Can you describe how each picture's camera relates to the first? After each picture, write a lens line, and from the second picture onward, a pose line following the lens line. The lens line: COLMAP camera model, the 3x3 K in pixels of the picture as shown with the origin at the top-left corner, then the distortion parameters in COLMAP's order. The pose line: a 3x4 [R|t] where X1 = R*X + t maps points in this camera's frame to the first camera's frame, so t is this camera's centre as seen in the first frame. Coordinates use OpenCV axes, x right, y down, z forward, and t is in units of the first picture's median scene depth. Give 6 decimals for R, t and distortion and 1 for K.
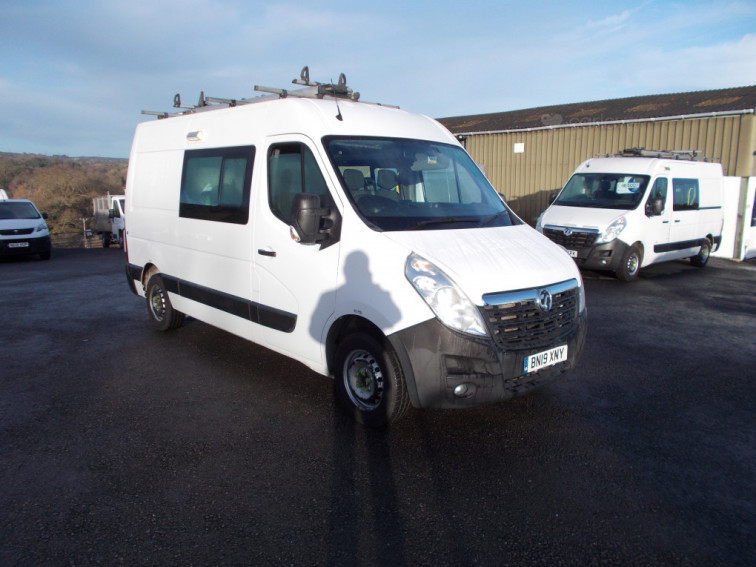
lens RADIAL K [[592.1, 0, 378.0], [0, 592.1, 283.5], [0, 0, 1]] dist [-0.009713, -0.006833]
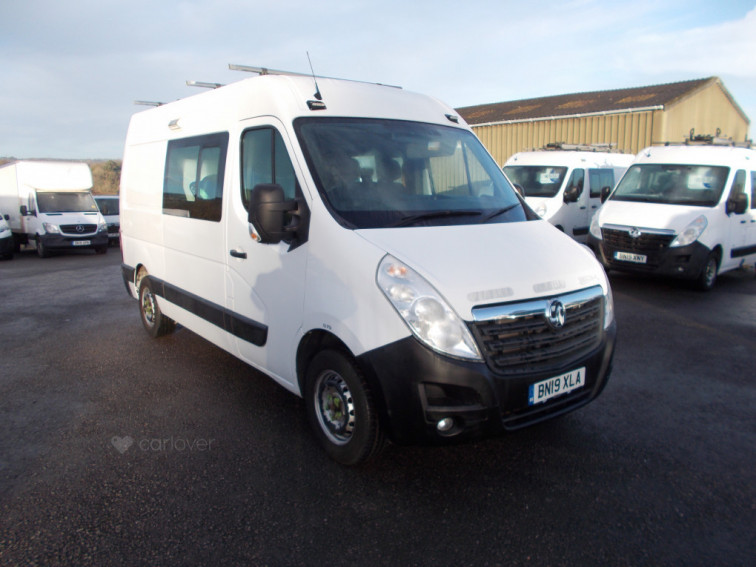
lens RADIAL K [[597.3, 0, 378.0], [0, 597.3, 283.5], [0, 0, 1]] dist [-0.011606, -0.003220]
pose [[0.996198, 0.003189, -0.087057, 0.099013], [-0.002816, 0.999986, 0.004406, -0.013712], [0.087070, -0.004144, 0.996194, 0.150703]]
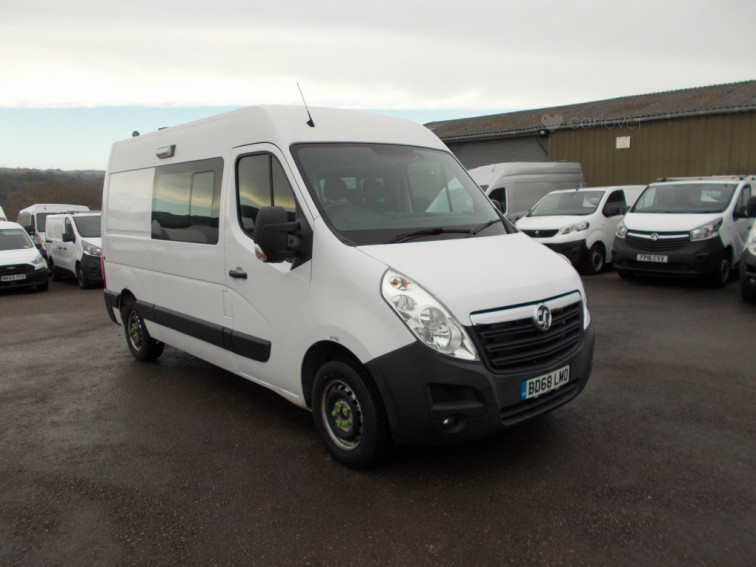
lens RADIAL K [[597.3, 0, 378.0], [0, 597.3, 283.5], [0, 0, 1]] dist [-0.011606, -0.003220]
pose [[0.999106, -0.037489, -0.019542, 0.048509], [0.036914, 0.998897, -0.029025, -0.003368], [0.020609, 0.028278, 0.999388, 0.090285]]
